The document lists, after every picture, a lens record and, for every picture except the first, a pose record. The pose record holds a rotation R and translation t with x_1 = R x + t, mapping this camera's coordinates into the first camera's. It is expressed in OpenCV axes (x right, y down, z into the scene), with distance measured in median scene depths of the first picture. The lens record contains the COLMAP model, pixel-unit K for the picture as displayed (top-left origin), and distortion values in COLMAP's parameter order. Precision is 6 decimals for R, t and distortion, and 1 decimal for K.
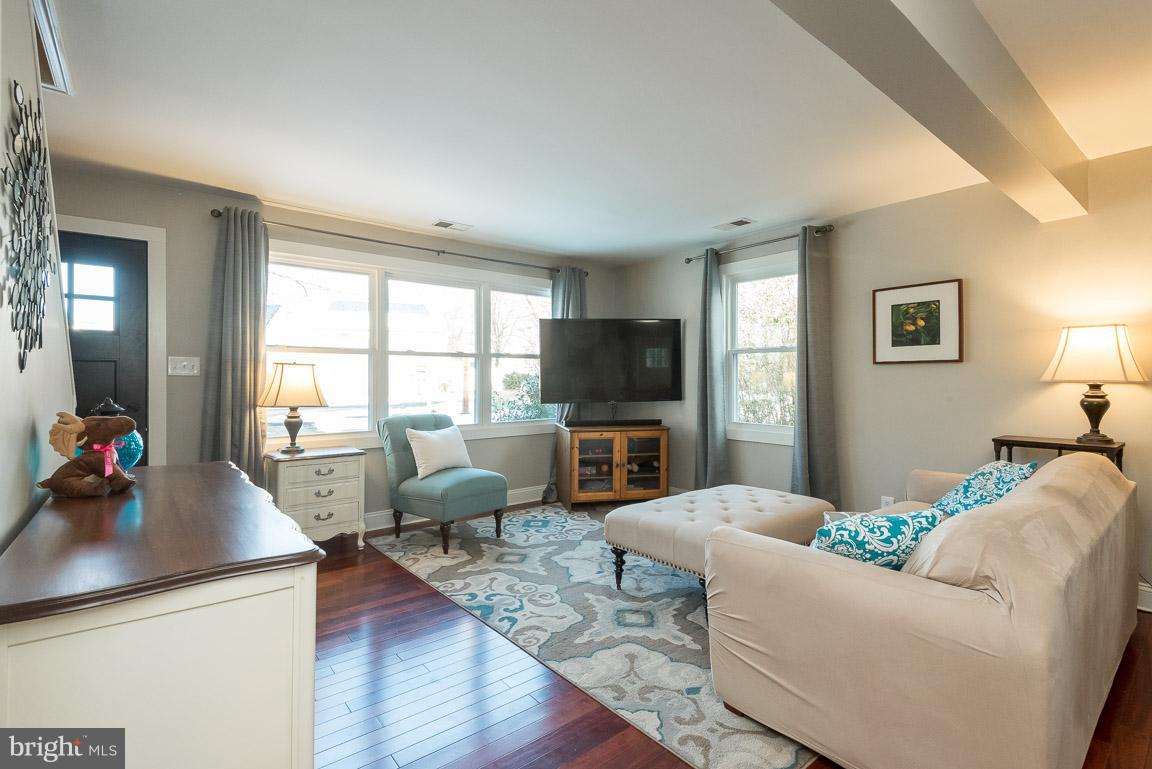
lens RADIAL K [[517.9, 0, 580.2], [0, 517.9, 382.9], [0, 0, 1]] dist [0.002392, -0.001735]
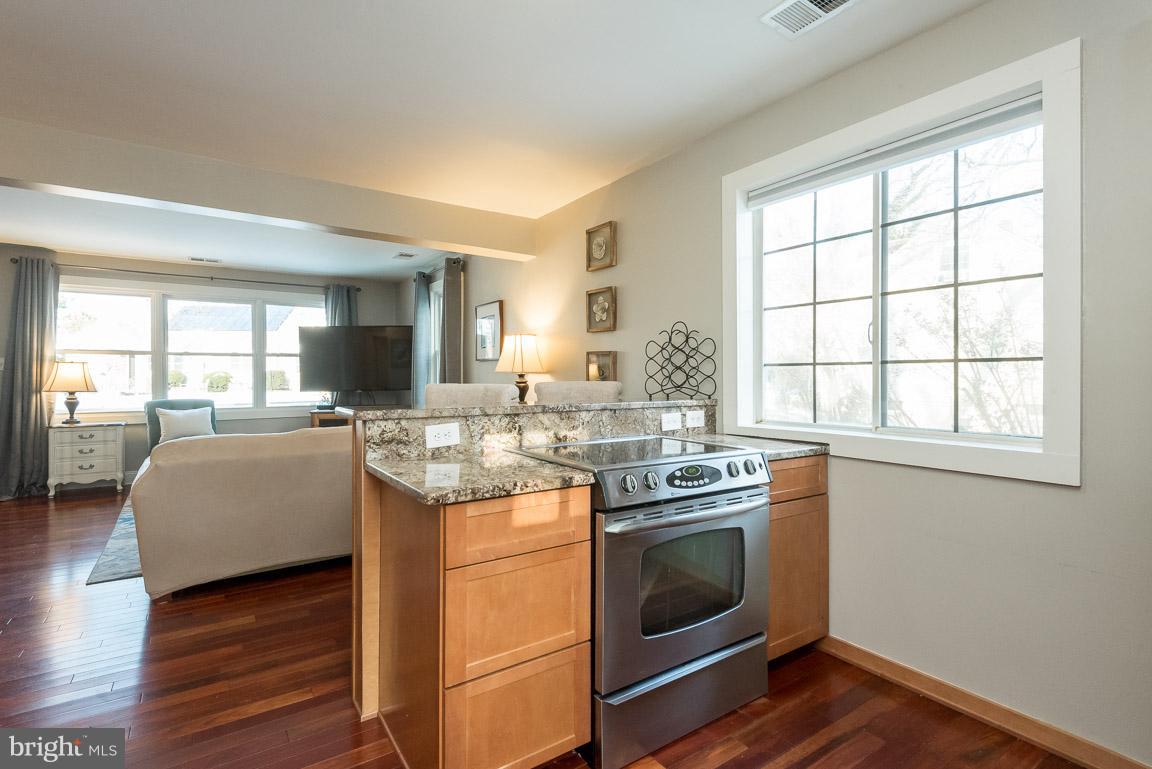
lens RADIAL K [[517.9, 0, 568.1], [0, 517.9, 372.4], [0, 0, 1]] dist [0.002392, -0.001735]
pose [[0.998218, -0.002487, -0.059616, 0.894217], [0.001881, 0.999946, -0.010209, 0.009689], [0.059638, 0.010079, 0.998169, -0.352376]]
